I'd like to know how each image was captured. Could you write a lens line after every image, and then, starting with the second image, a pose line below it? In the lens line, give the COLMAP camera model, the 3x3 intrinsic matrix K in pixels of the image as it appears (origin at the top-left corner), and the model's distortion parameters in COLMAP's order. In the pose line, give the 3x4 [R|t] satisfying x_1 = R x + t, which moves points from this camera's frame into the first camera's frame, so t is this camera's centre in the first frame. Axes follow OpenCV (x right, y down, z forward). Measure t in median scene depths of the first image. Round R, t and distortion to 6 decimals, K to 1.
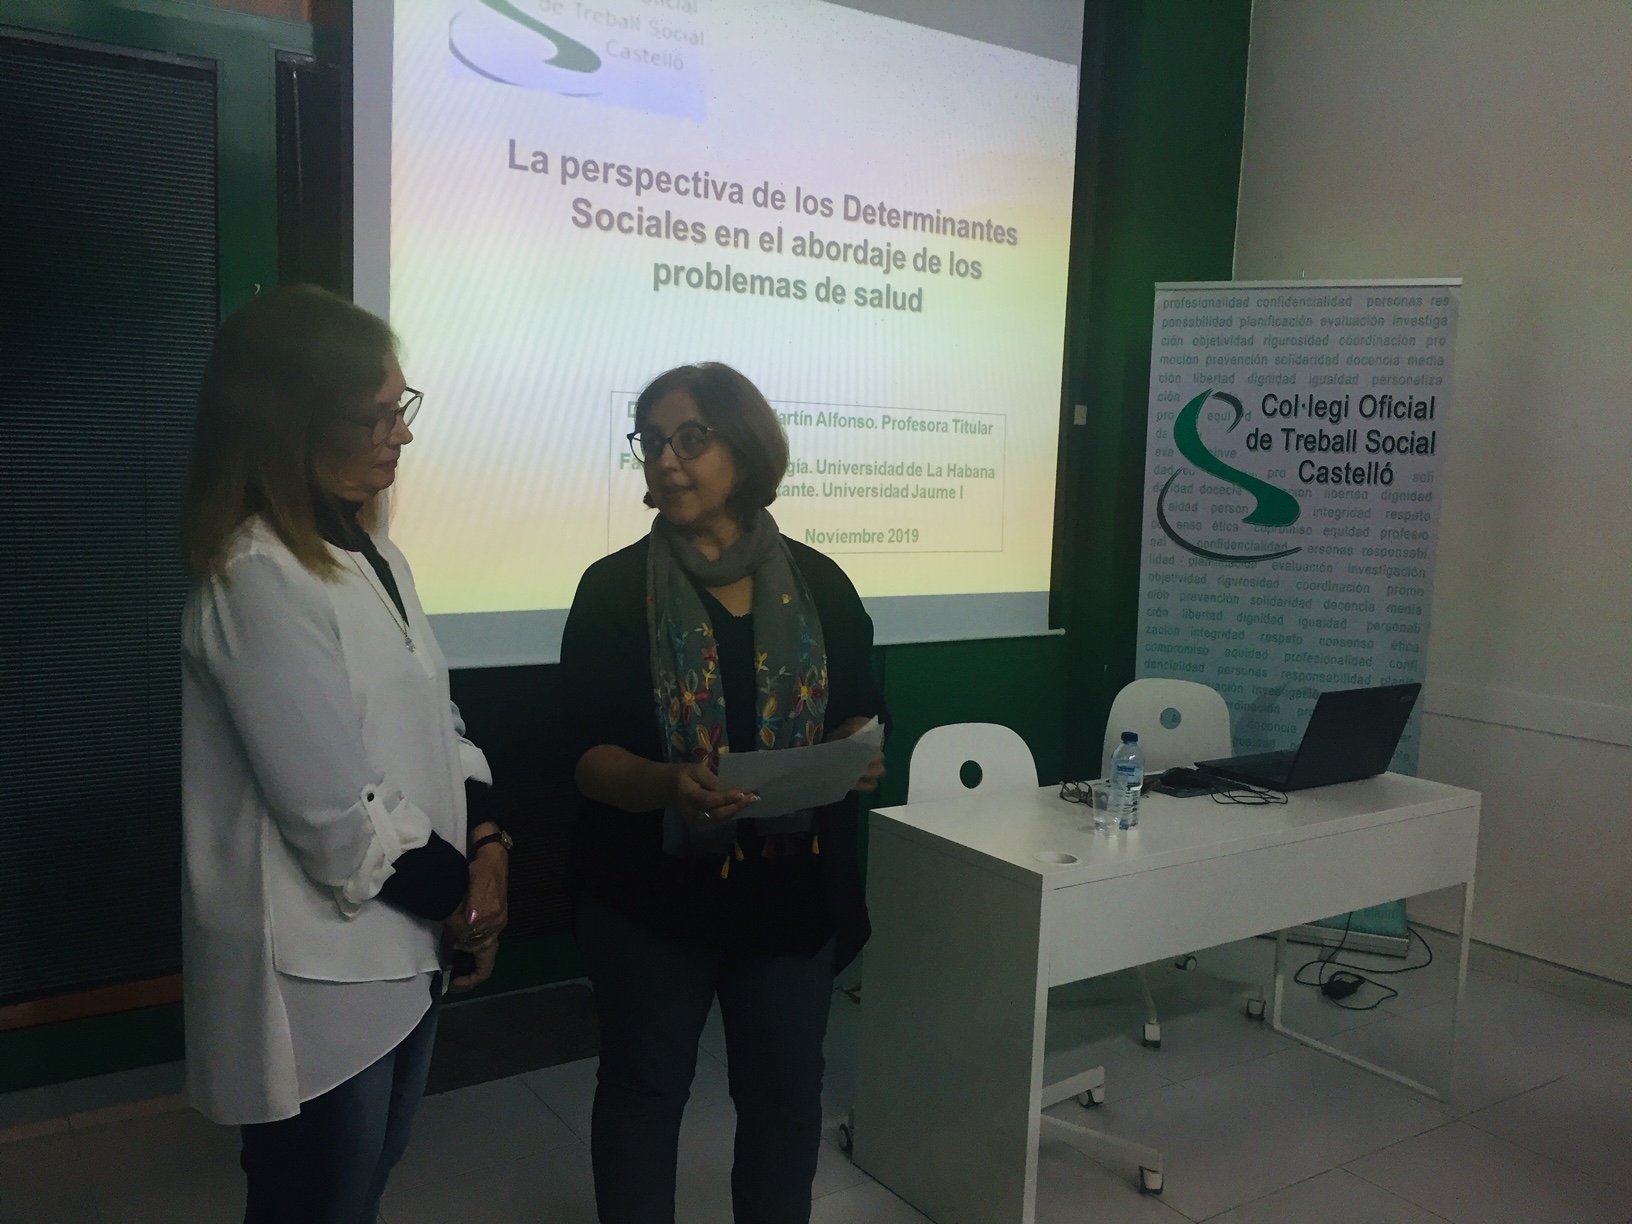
lens RADIAL K [[1402.2, 0, 820.3], [0, 1402.2, 621.3], [0, 0, 1]] dist [0.060686, -0.083016]
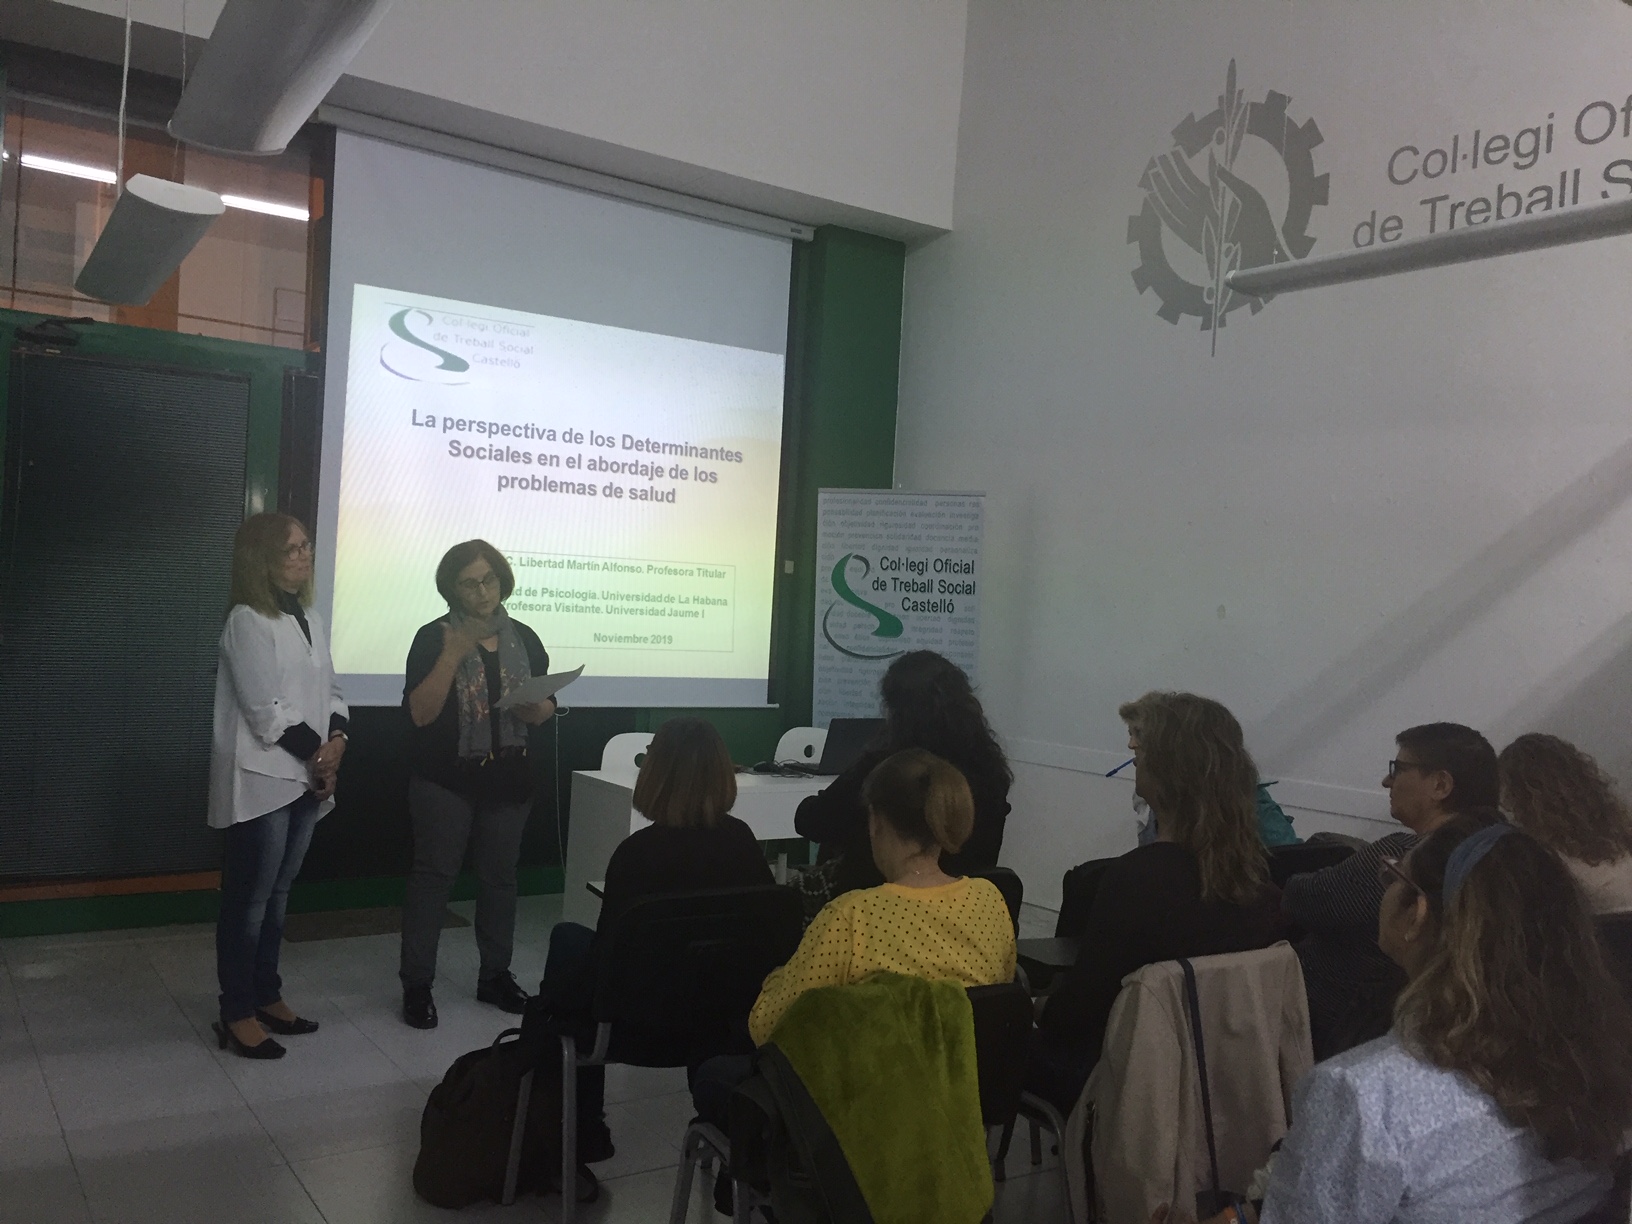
lens RADIAL K [[1402.2, 0, 819.4], [0, 1402.2, 609.1], [0, 0, 1]] dist [0.060686, -0.083016]
pose [[0.999622, 0.017281, -0.021392, 0.281056], [-0.019534, 0.993738, -0.110016, 0.079941], [0.019357, 0.110392, 0.993700, -0.611976]]
